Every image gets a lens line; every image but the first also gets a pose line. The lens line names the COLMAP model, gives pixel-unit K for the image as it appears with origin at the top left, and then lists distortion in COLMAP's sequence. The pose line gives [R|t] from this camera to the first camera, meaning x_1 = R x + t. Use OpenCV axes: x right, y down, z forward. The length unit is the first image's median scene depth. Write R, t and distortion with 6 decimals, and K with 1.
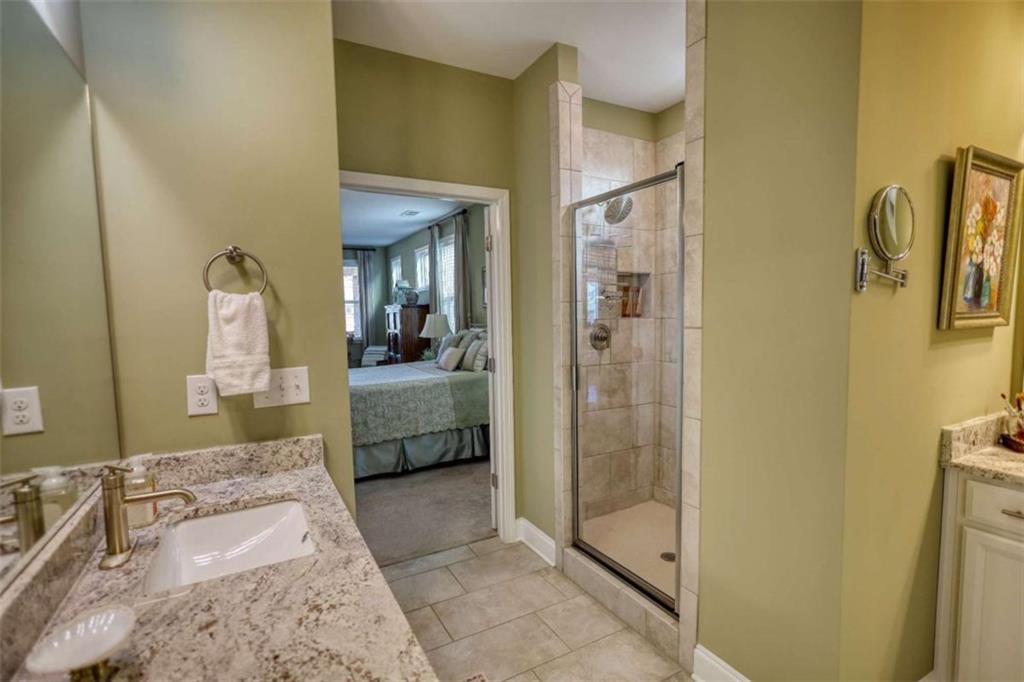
lens RADIAL K [[477.4, 0, 509.3], [0, 477.4, 346.6], [0, 0, 1]] dist [-0.000241, 0.000345]
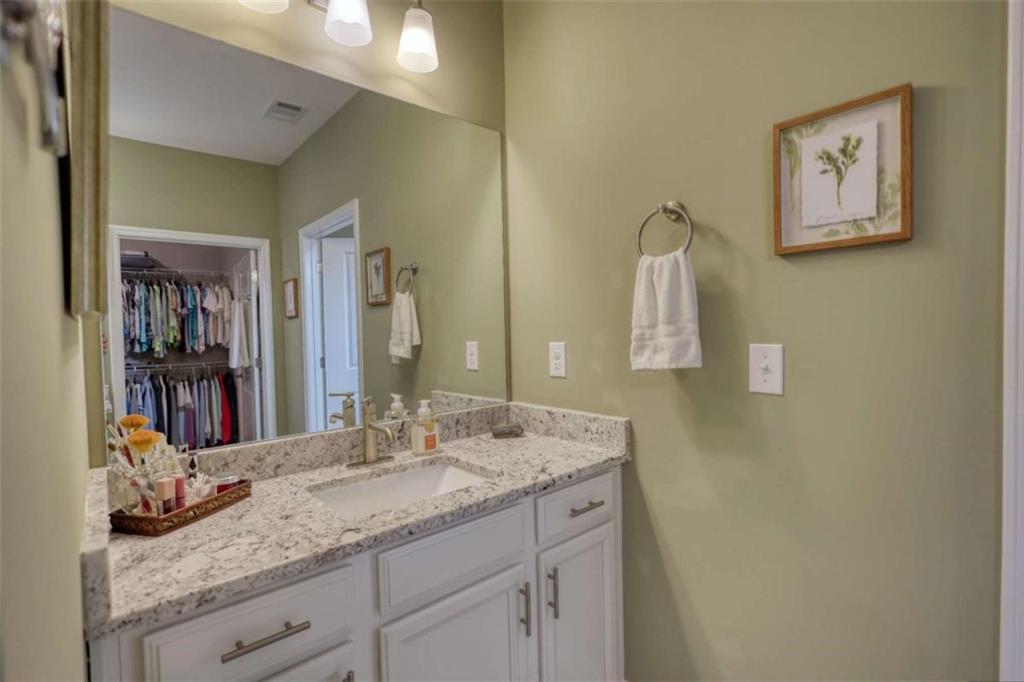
lens RADIAL K [[477.4, 0, 509.3], [0, 477.4, 346.6], [0, 0, 1]] dist [-0.000241, 0.000345]
pose [[-0.203633, -0.013318, 0.978957, 0.260775], [0.103372, 0.994026, 0.035025, 0.010610], [-0.973575, 0.108329, -0.201040, 0.427716]]
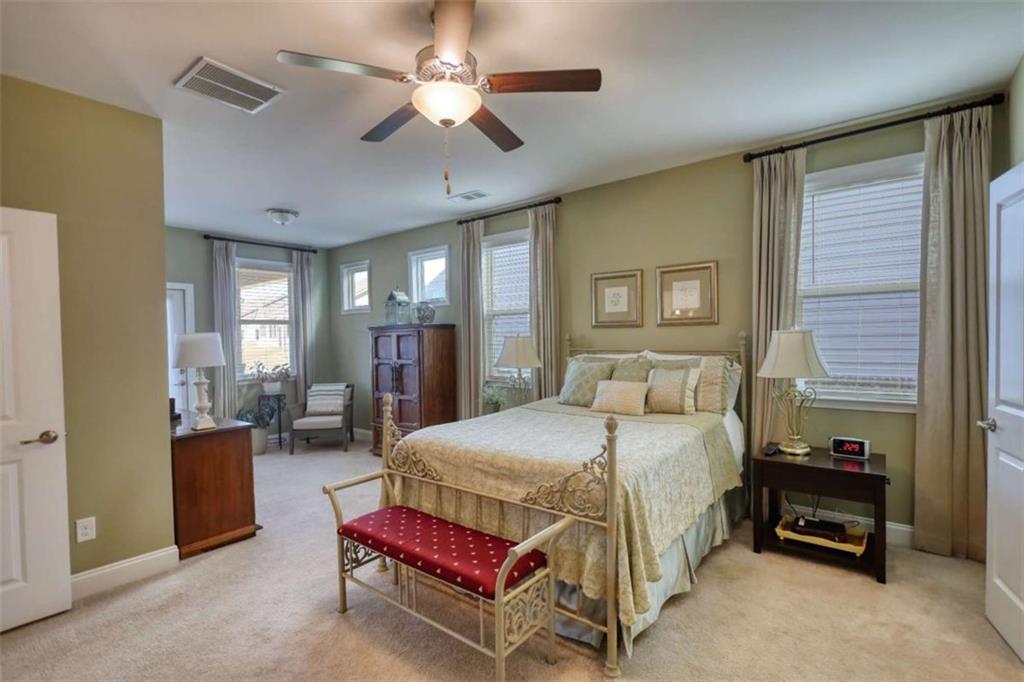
lens RADIAL K [[478.2, 0, 514.6], [0, 478.2, 345.9], [0, 0, 1]] dist [-0.002189, 0.000742]
pose [[0.922724, -0.003683, 0.385444, -1.035985], [0.029388, 0.997716, -0.060818, -0.020024], [-0.384340, 0.067445, 0.920725, 0.808473]]
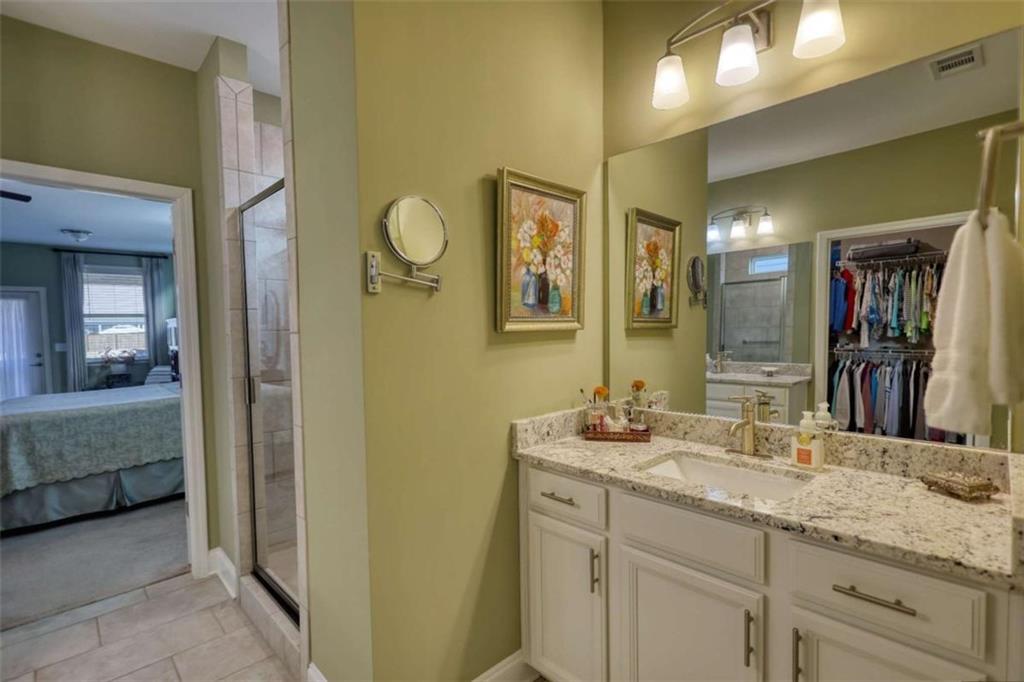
lens RADIAL K [[471.5, 0, 513.8], [0, 471.5, 345.7], [0, 0, 1]] dist [0.000179, -0.000140]
pose [[0.963542, -0.011363, 0.267314, 0.380643], [0.021497, 0.999156, -0.035014, 0.020583], [-0.266691, 0.039484, 0.962973, -0.031539]]
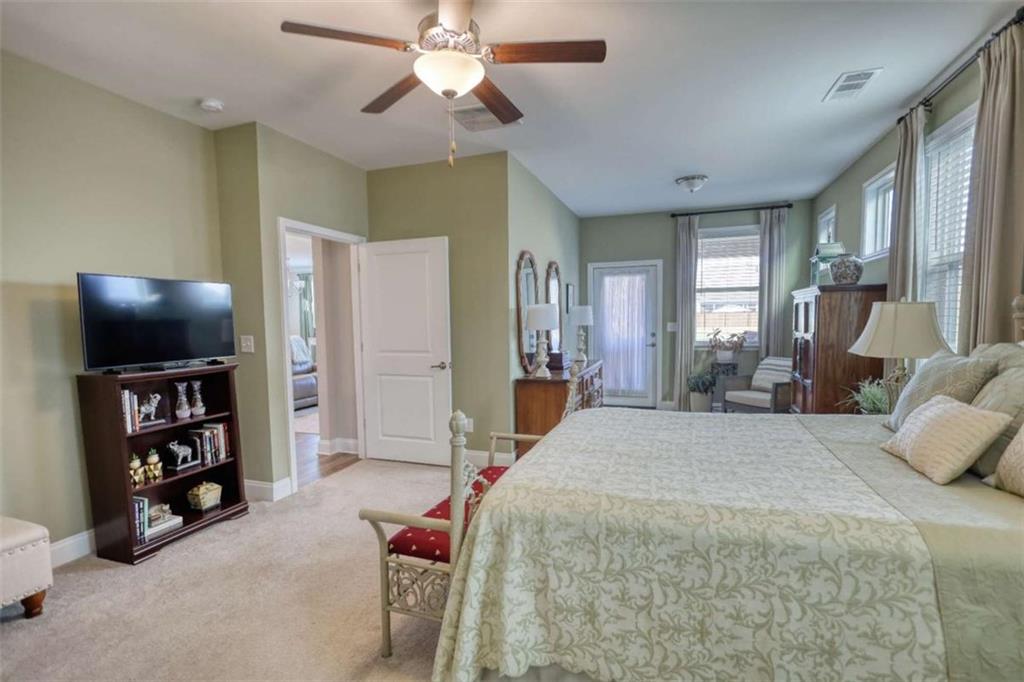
lens RADIAL K [[477.4, 0, 509.3], [0, 477.4, 346.6], [0, 0, 1]] dist [-0.000241, 0.000345]
pose [[0.658103, 0.059976, -0.750536, -0.150245], [-0.055709, 0.997969, 0.030901, -0.053313], [0.750864, 0.021475, 0.660107, 1.117337]]
